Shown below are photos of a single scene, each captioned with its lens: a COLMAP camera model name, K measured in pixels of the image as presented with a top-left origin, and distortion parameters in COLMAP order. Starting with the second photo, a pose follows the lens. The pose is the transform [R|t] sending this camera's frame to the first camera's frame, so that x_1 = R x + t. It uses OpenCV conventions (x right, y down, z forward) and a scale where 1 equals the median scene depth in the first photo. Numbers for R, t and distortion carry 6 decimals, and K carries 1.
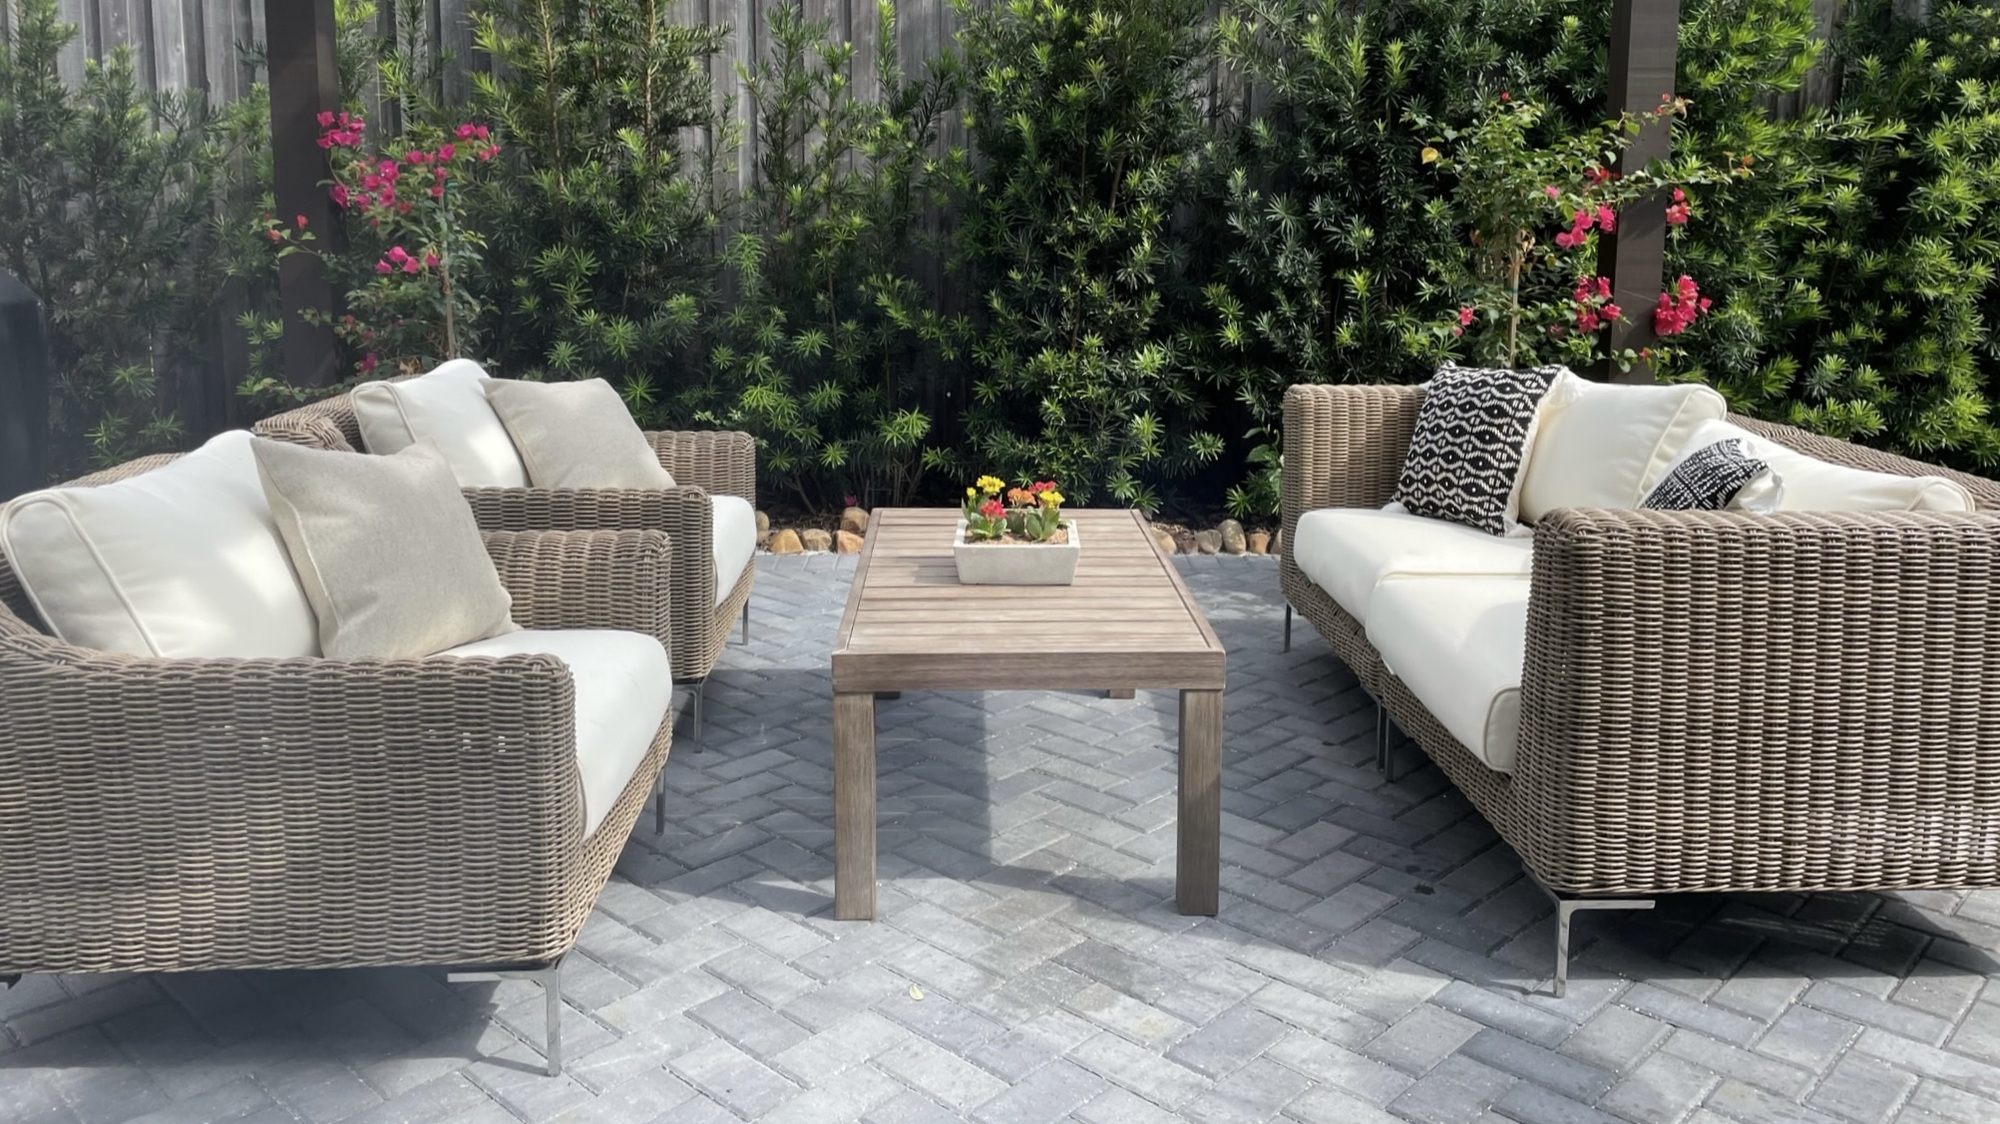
lens RADIAL K [[1537.3, 0, 1012.3], [0, 1537.3, 402.6], [0, 0, 1]] dist [0.122141, -0.175598]
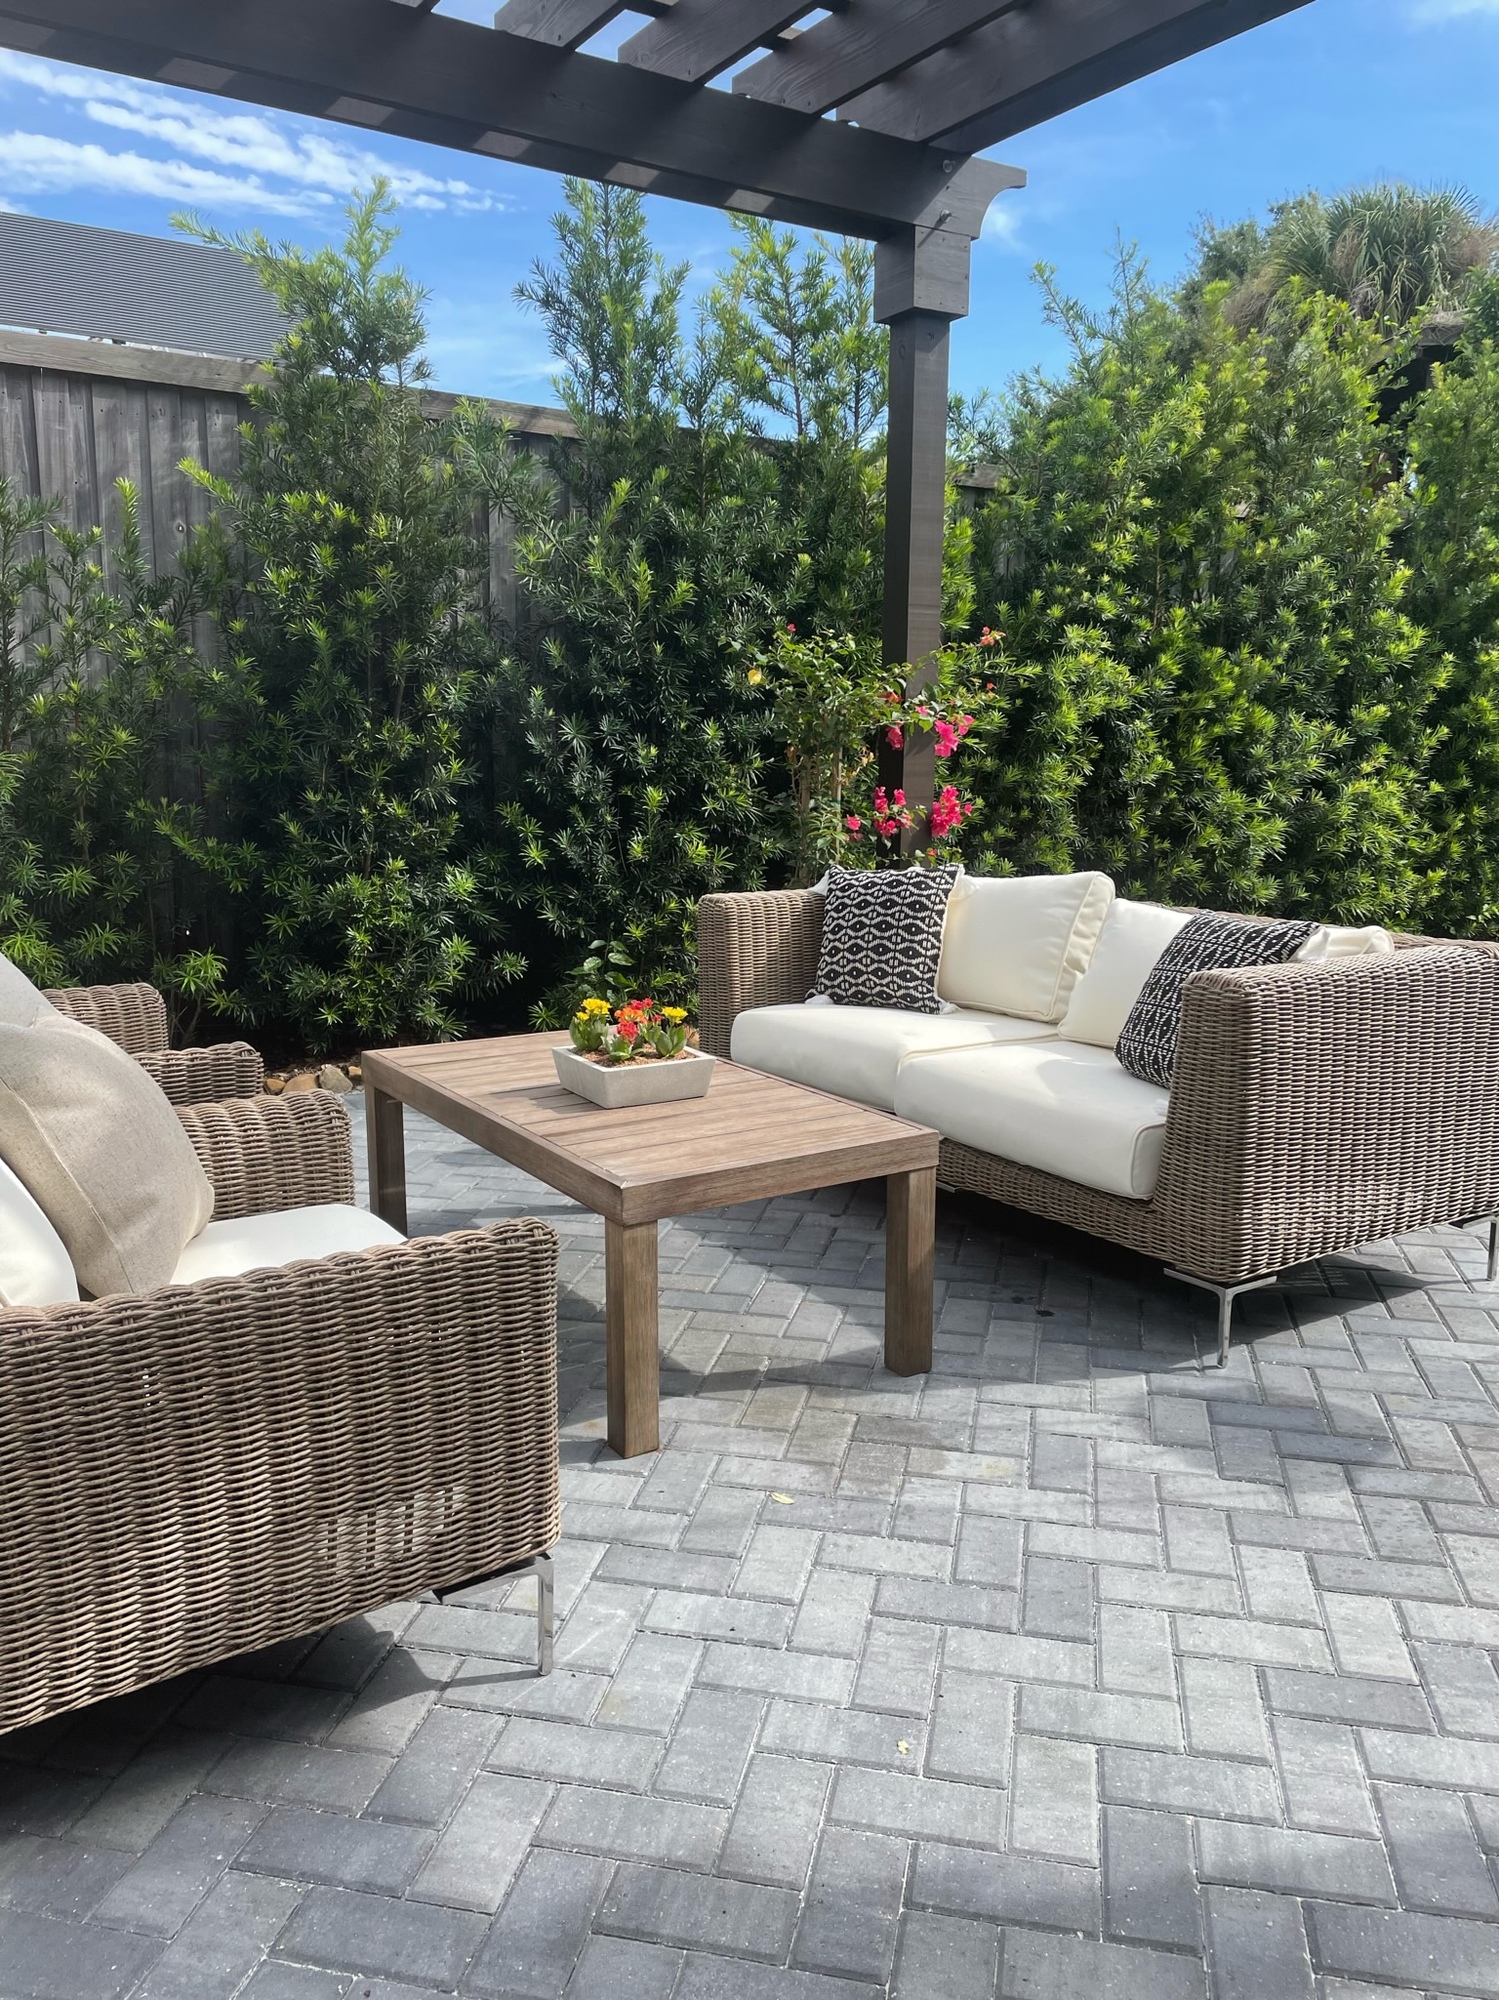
lens RADIAL K [[1507.6, 0, 743.7], [0, 1507.6, 1005.3], [0, 0, 1]] dist [0.099316, -0.124886]
pose [[0.856526, -0.090839, 0.508047, -0.255029], [0.063978, 0.995484, 0.070132, -0.005386], [-0.512123, -0.027566, 0.858470, 0.078615]]
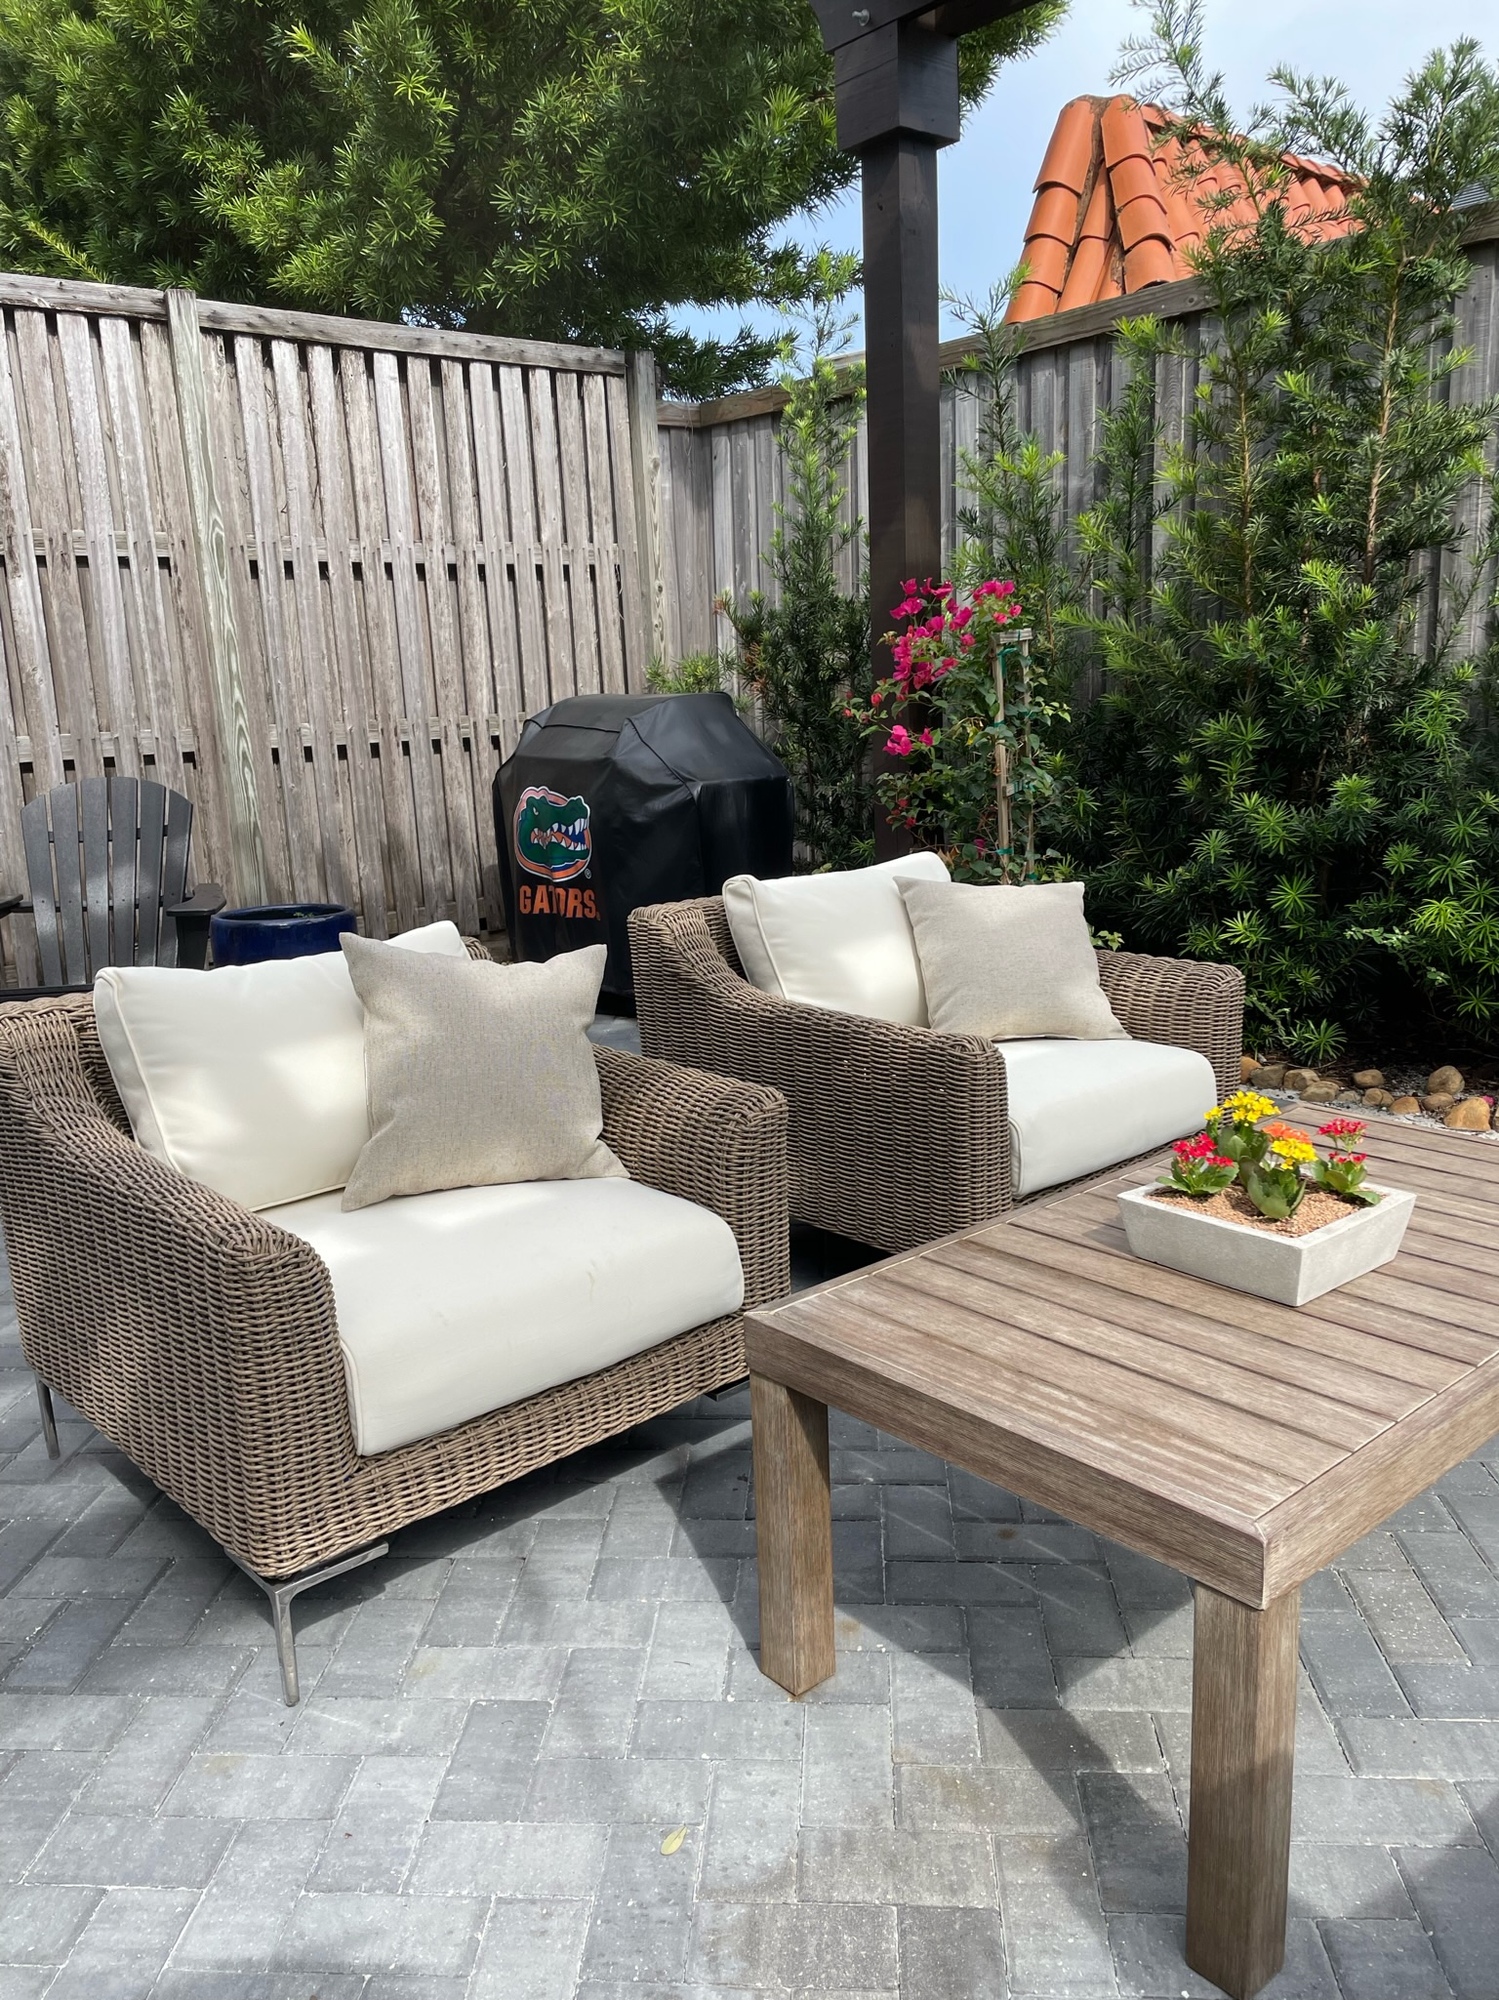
lens RADIAL K [[1507.6, 0, 743.7], [0, 1507.6, 1005.3], [0, 0, 1]] dist [0.099316, -0.124886]
pose [[0.627056, 0.129157, -0.768192, 0.194755], [-0.057995, 0.991162, 0.119305, -0.028906], [0.776812, -0.030259, 0.629005, 0.281370]]
